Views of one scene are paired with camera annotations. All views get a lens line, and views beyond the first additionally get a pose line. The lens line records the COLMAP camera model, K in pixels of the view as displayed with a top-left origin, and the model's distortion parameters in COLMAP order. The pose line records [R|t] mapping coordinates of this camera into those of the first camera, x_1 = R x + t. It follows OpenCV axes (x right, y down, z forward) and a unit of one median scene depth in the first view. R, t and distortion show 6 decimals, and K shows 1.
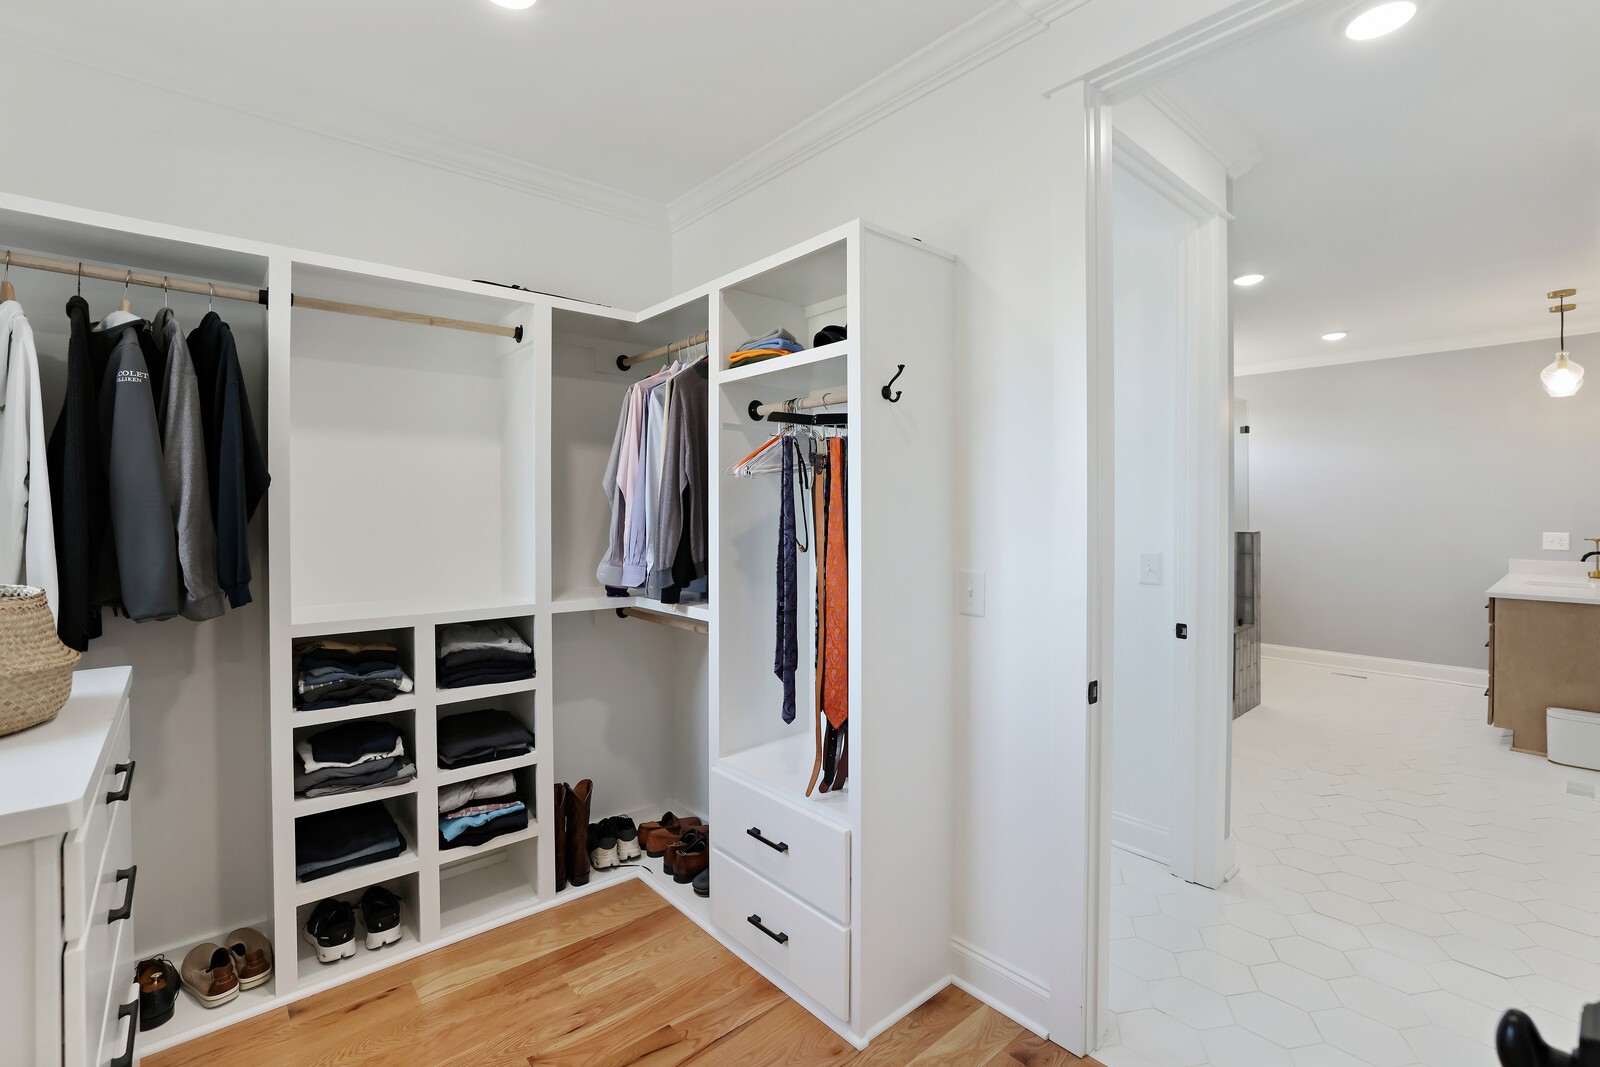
lens RADIAL K [[693.8, 0, 766.9], [0, 693.8, 510.4], [0, 0, 1]] dist [-0.015708, 0.002467]
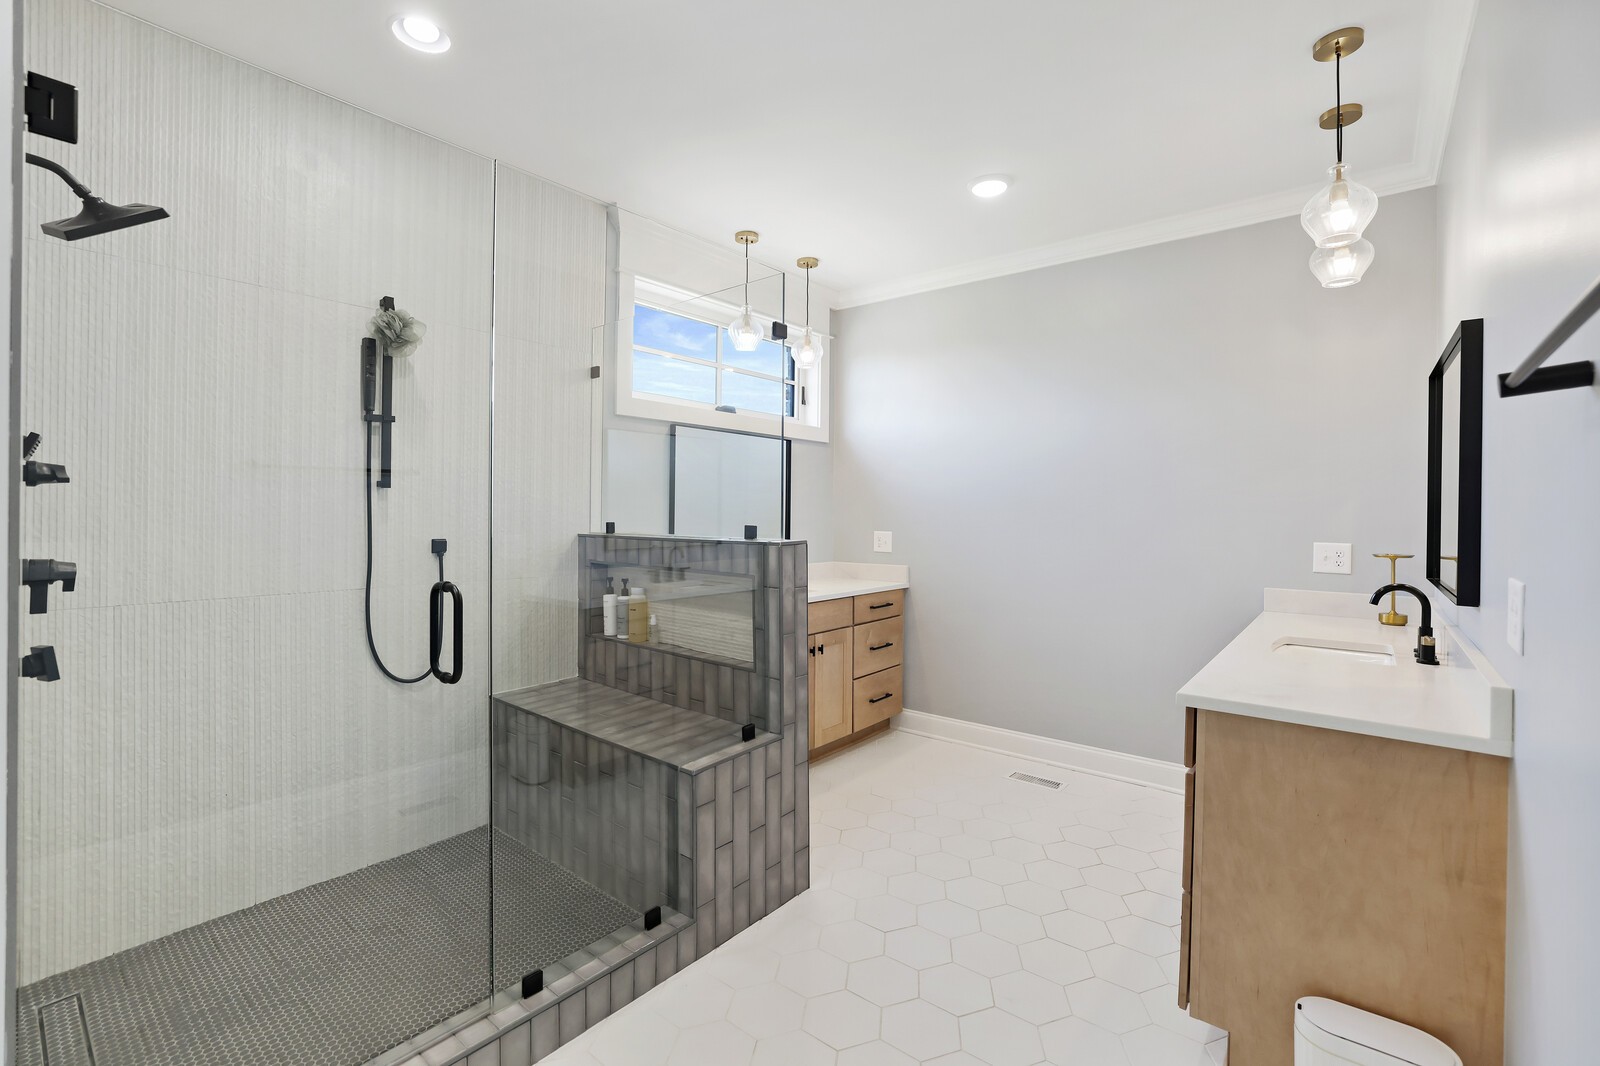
lens RADIAL K [[693.8, 0, 769.3], [0, 693.8, 501.8], [0, 0, 1]] dist [-0.015708, 0.002467]
pose [[0.986859, 0.012334, 0.161113, 0.710370], [-0.011508, 0.999915, -0.006058, 0.007513], [-0.161174, 0.004124, 0.986917, 0.602231]]
